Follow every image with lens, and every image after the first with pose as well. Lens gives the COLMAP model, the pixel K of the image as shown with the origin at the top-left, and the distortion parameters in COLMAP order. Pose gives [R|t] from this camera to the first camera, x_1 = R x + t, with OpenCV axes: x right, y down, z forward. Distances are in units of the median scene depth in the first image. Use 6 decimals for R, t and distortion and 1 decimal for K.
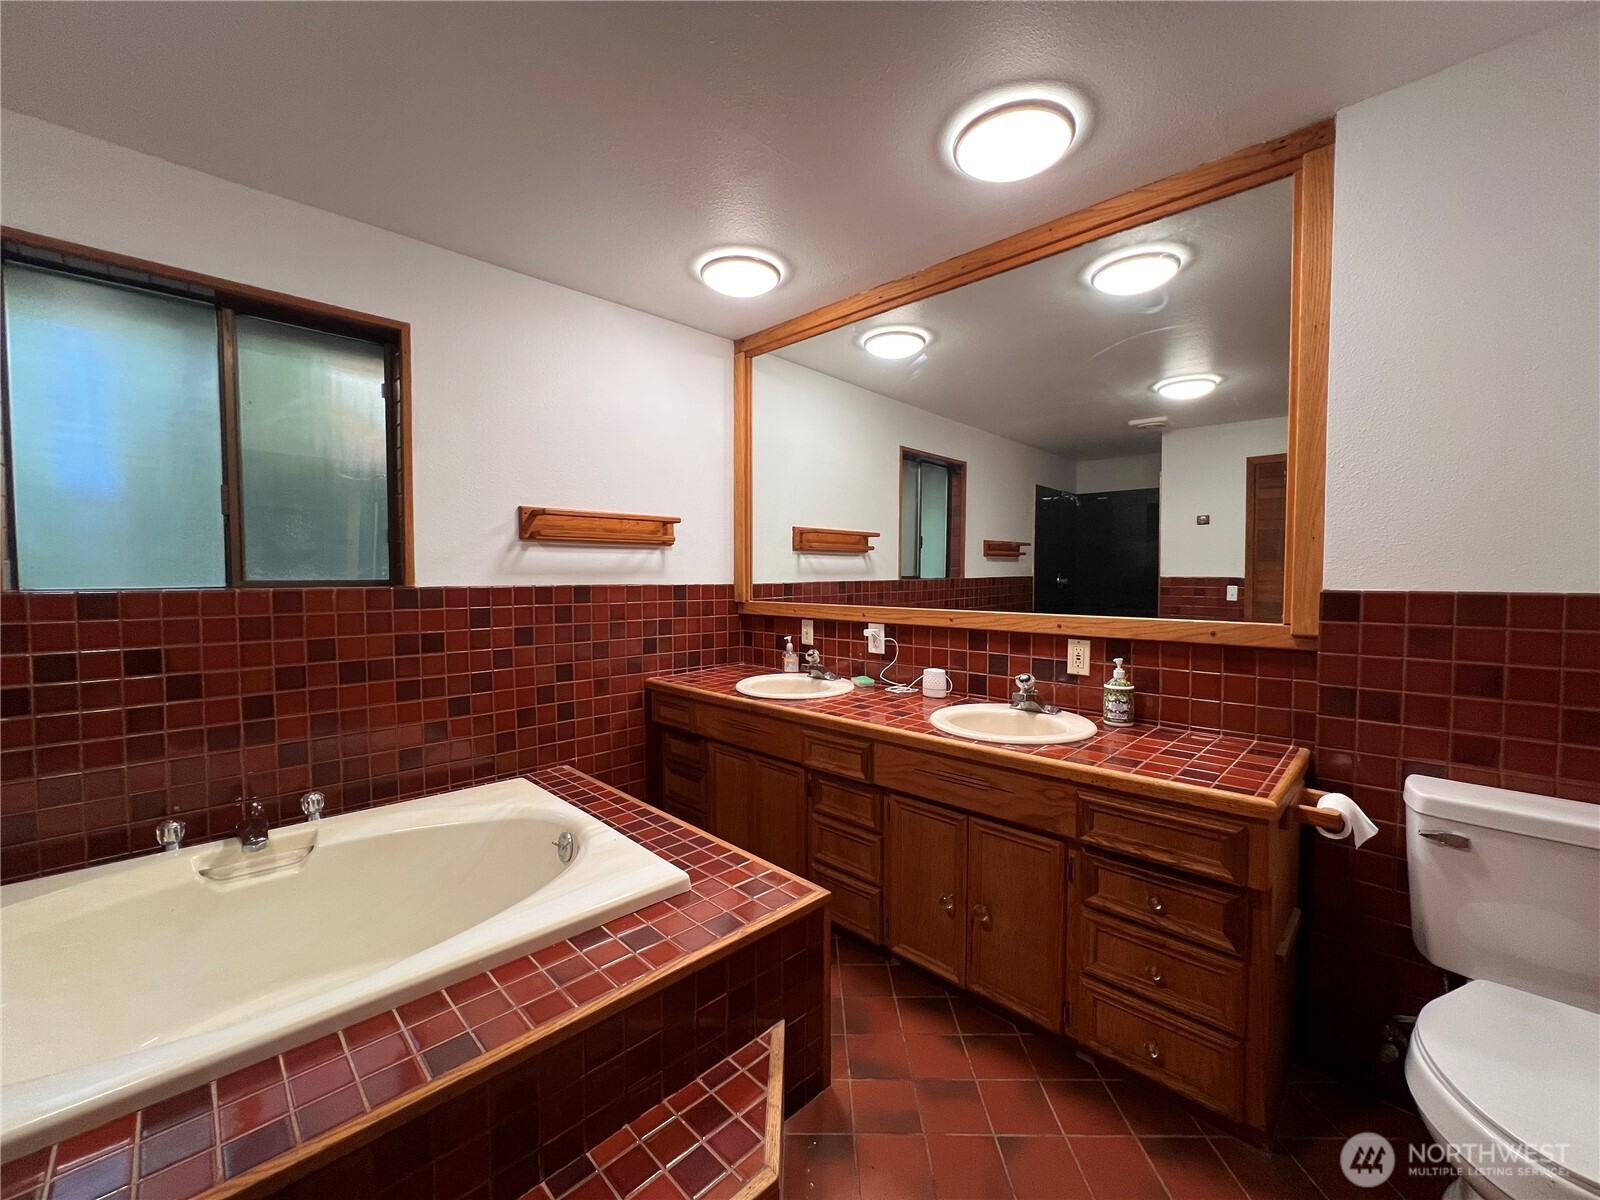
lens RADIAL K [[640.2, 0, 800.8], [0, 640.2, 594.5], [0, 0, 1]] dist [-0.003559, 0.000685]
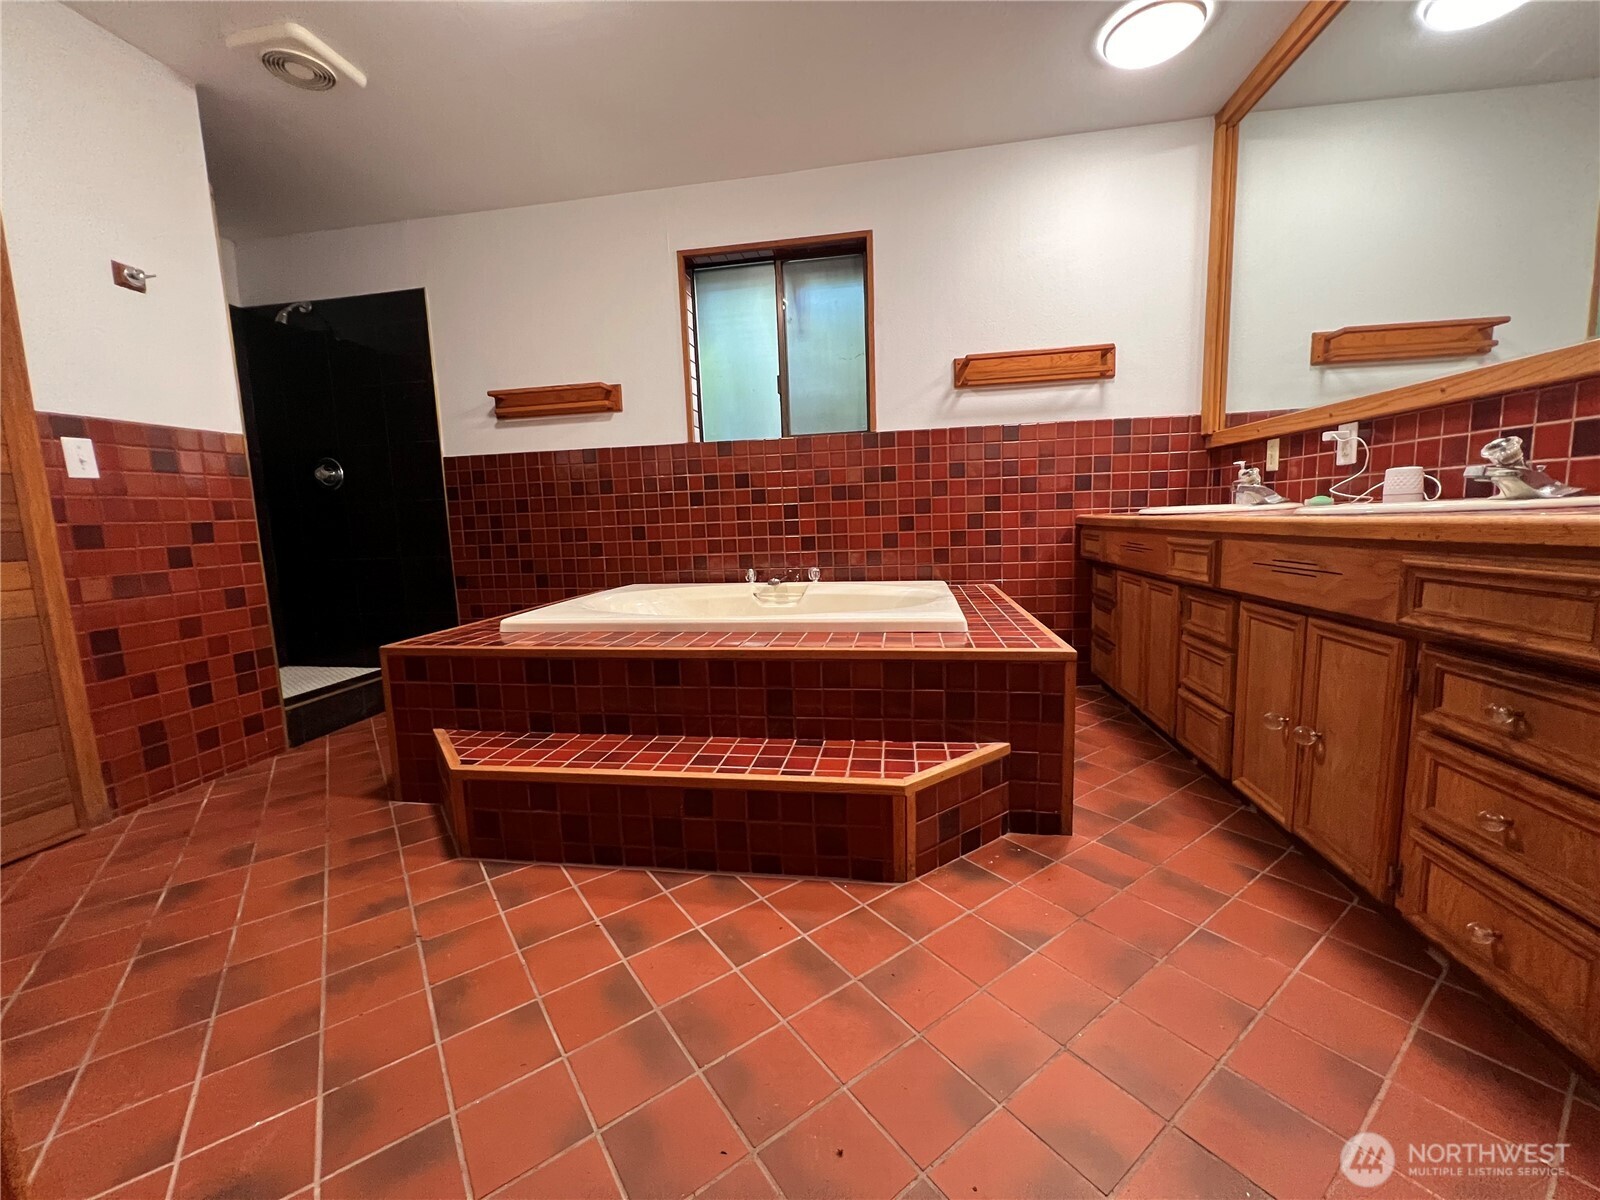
lens RADIAL K [[640.2, 0, 793.0], [0, 640.2, 592.5], [0, 0, 1]] dist [-0.003559, 0.000685]
pose [[0.585657, 0.077568, -0.806839, 0.391309], [0.010273, 0.994620, 0.103078, 0.174149], [0.810494, -0.068657, 0.581710, 0.036693]]
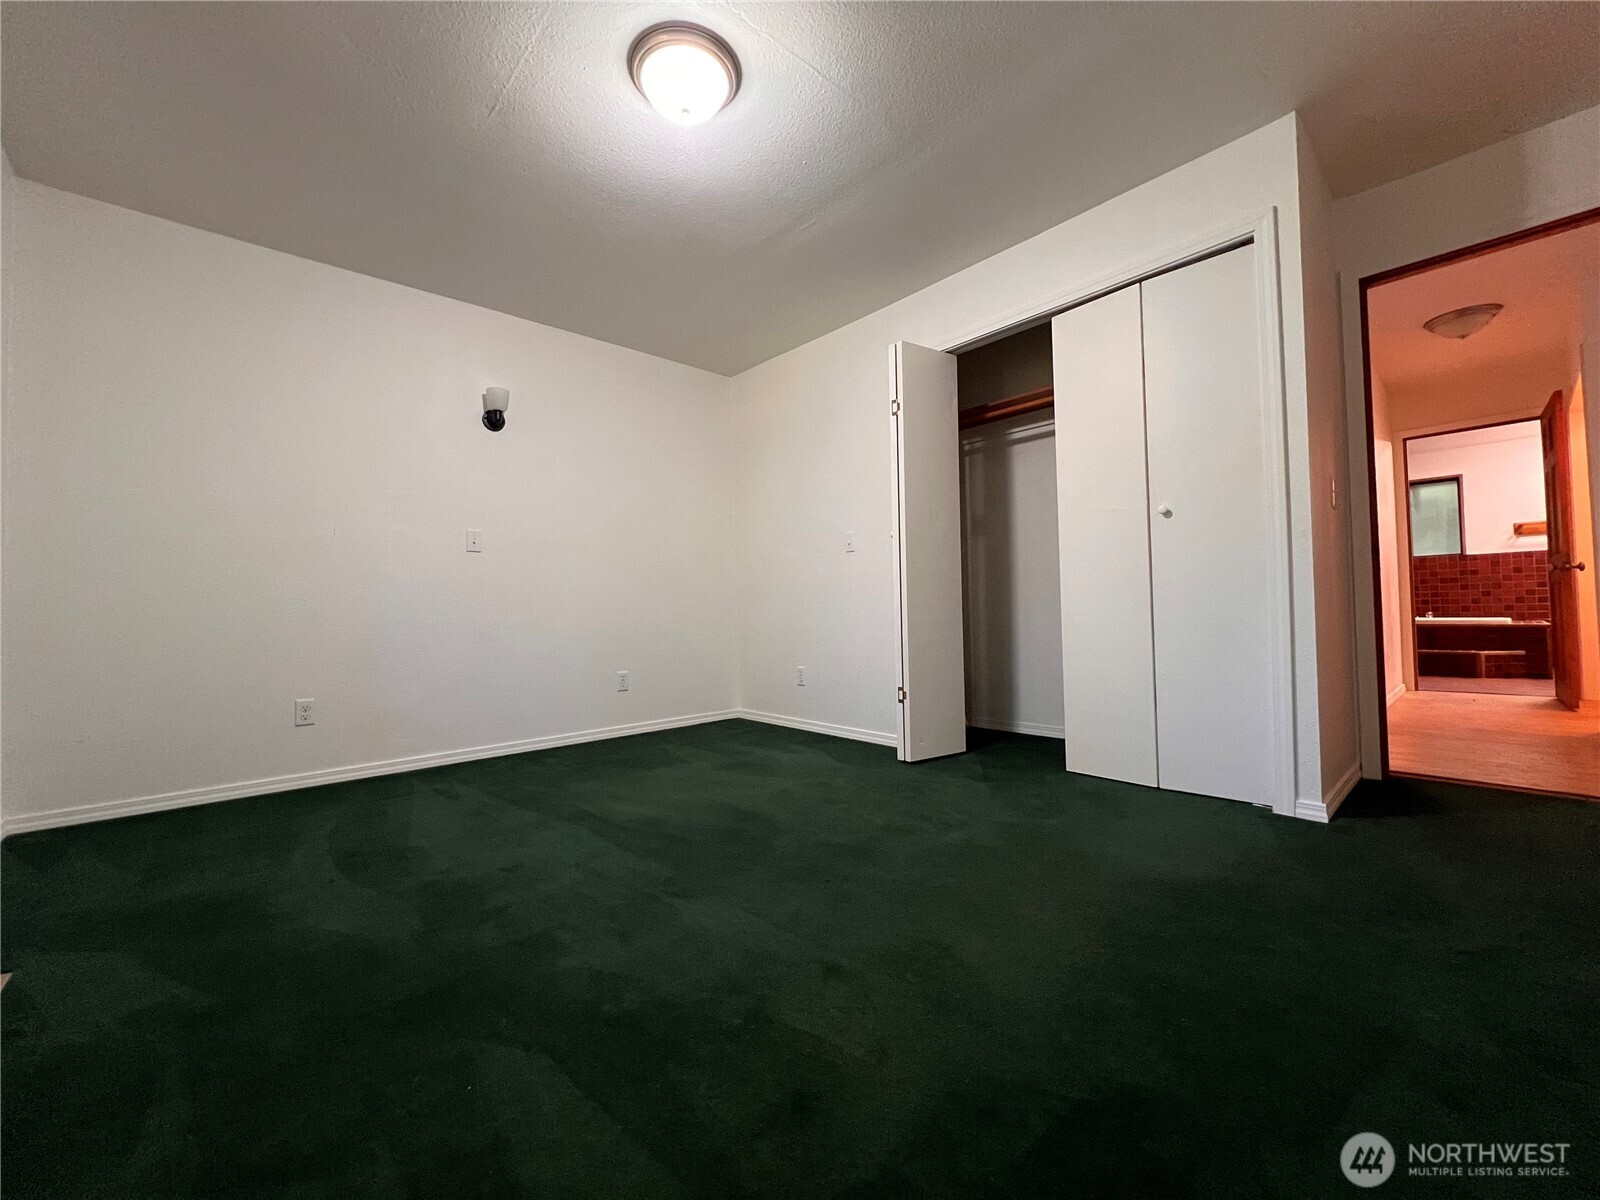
lens RADIAL K [[640.2, 0, 794.7], [0, 640.2, 592.7], [0, 0, 1]] dist [0.001774, 0.000247]
pose [[-0.049251, -0.034185, -0.998201, 2.579198], [-0.015538, 0.999319, -0.033457, 0.315746], [0.998666, 0.013863, -0.049749, -2.050821]]
